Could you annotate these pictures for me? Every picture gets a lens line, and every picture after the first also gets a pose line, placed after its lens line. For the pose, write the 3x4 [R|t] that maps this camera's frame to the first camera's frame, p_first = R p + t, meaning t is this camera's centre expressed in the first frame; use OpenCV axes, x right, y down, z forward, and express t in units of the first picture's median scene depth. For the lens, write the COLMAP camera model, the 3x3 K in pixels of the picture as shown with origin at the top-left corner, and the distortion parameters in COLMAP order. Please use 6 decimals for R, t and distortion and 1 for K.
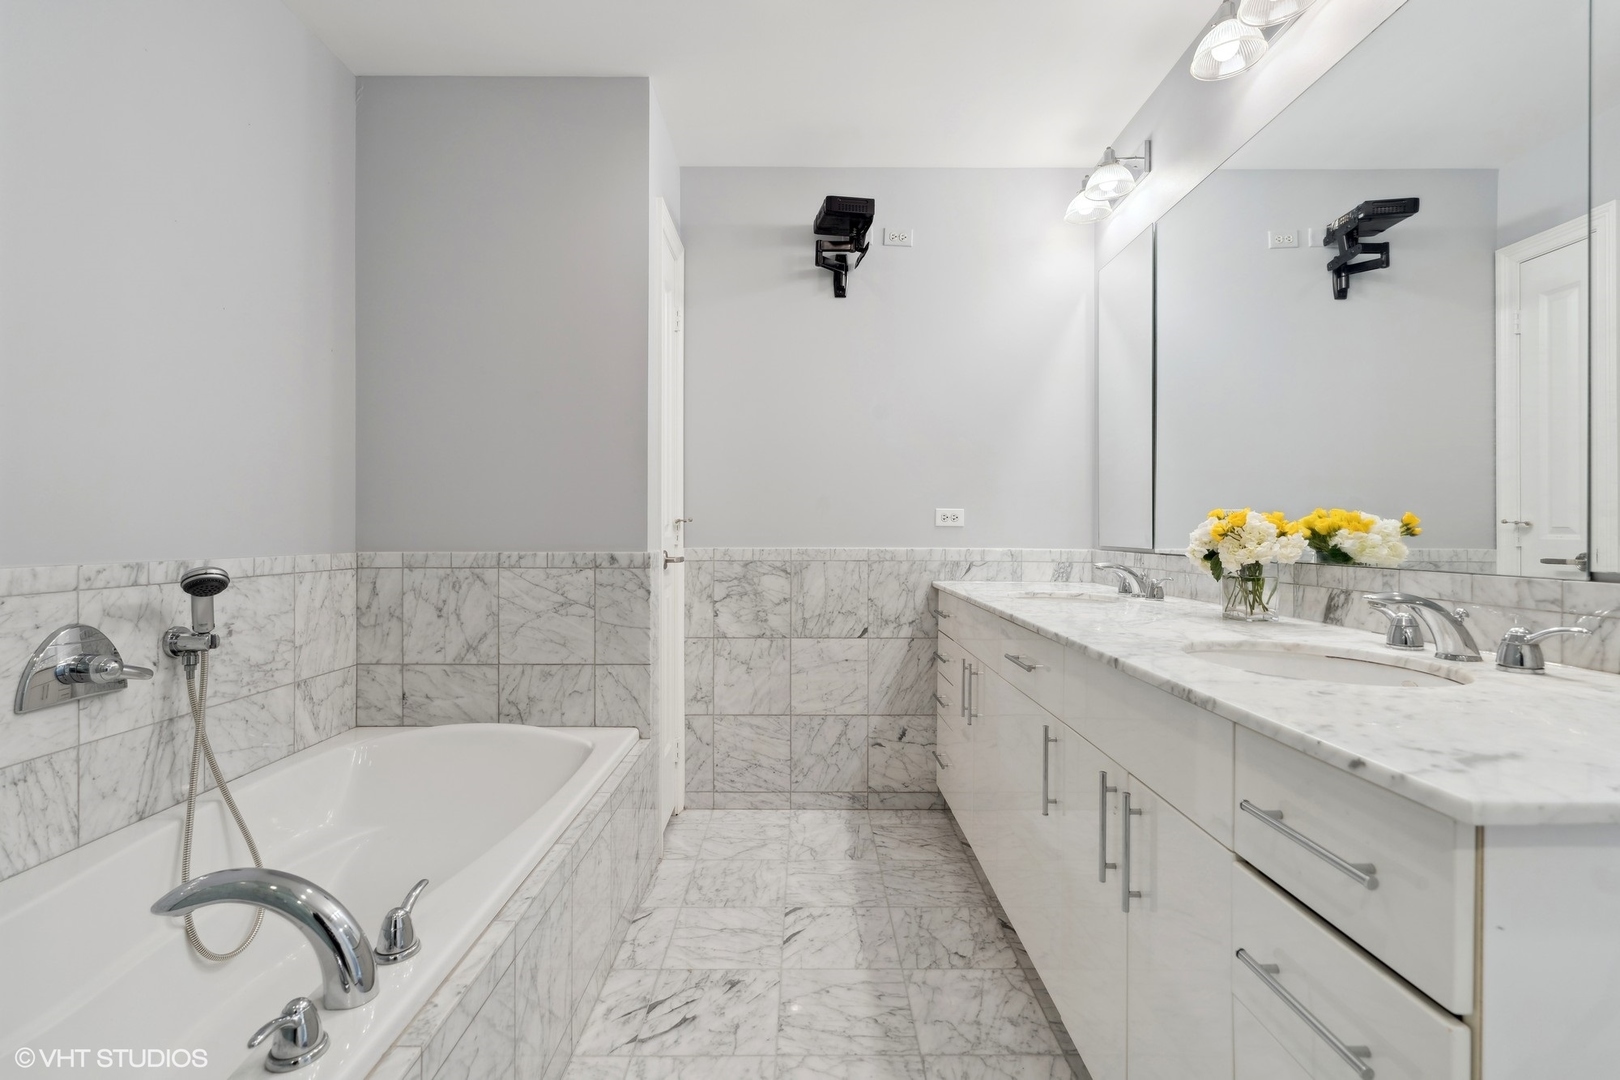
lens RADIAL K [[738.7, 0, 812.4], [0, 738.7, 535.9], [0, 0, 1]] dist [-0.002552, 0.000309]
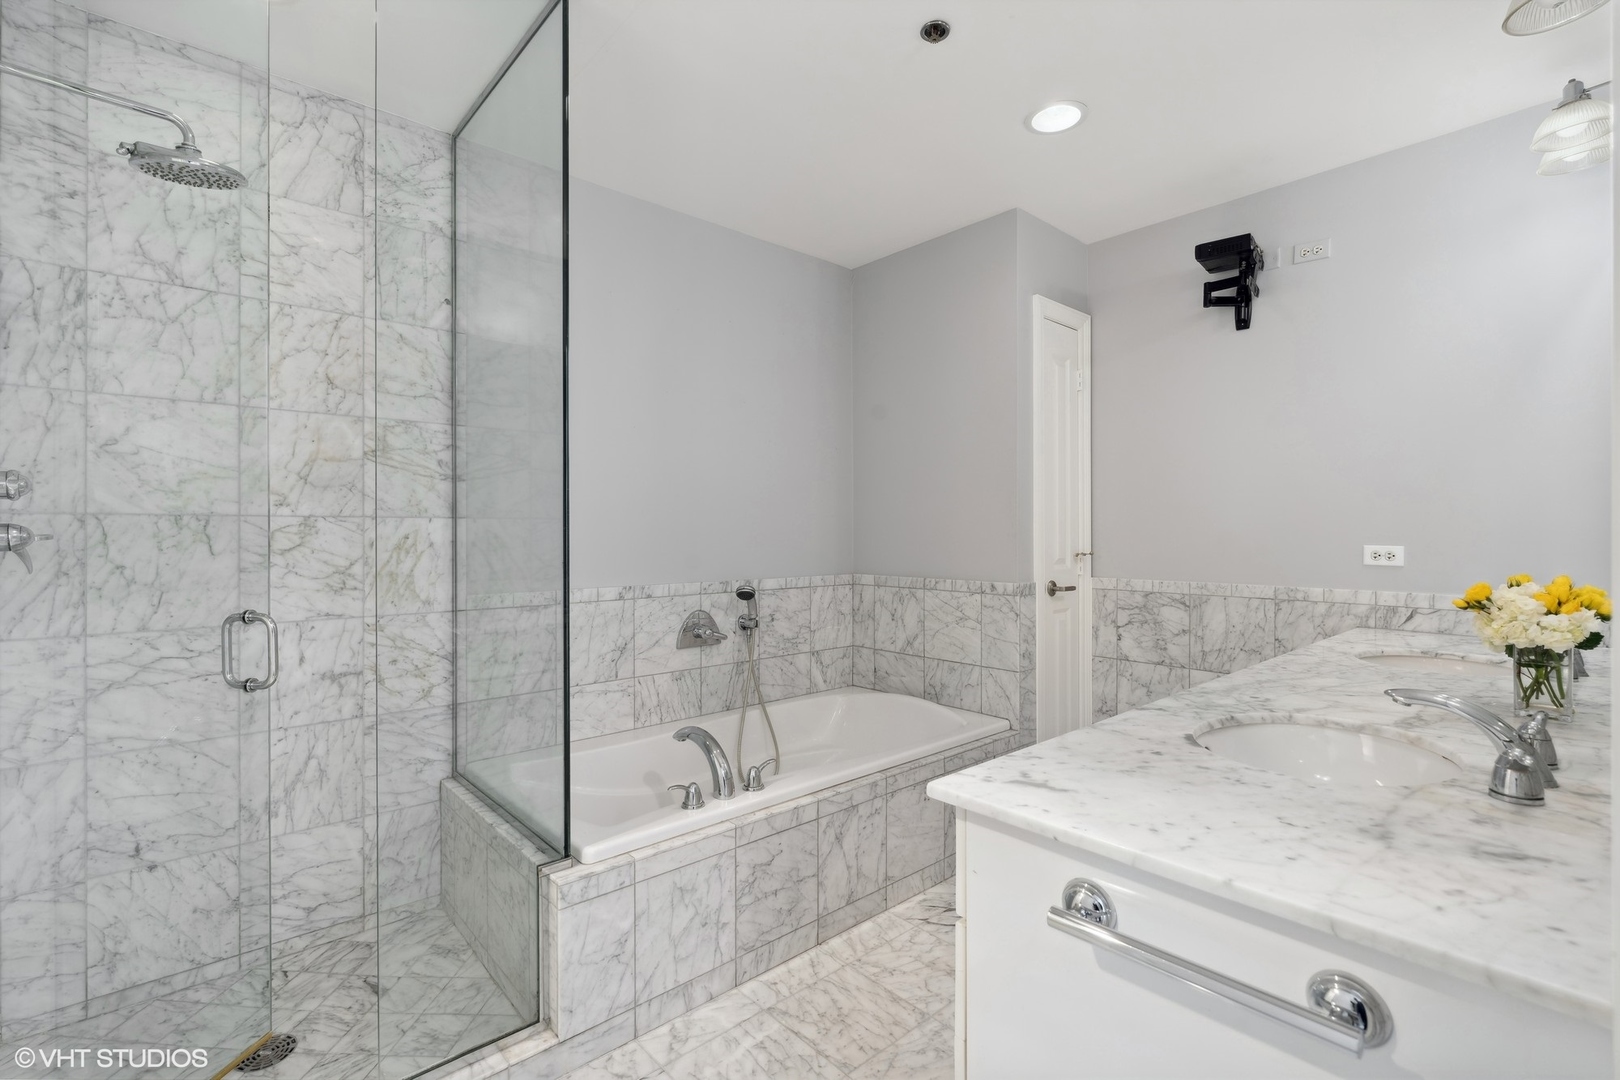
lens RADIAL K [[738.7, 0, 812.4], [0, 738.7, 535.9], [0, 0, 1]] dist [-0.002552, 0.000309]
pose [[0.660994, 0.002923, -0.750385, 0.497349], [-0.002499, 0.999995, 0.001694, -0.060701], [0.750387, 0.000755, 0.660999, -0.100695]]
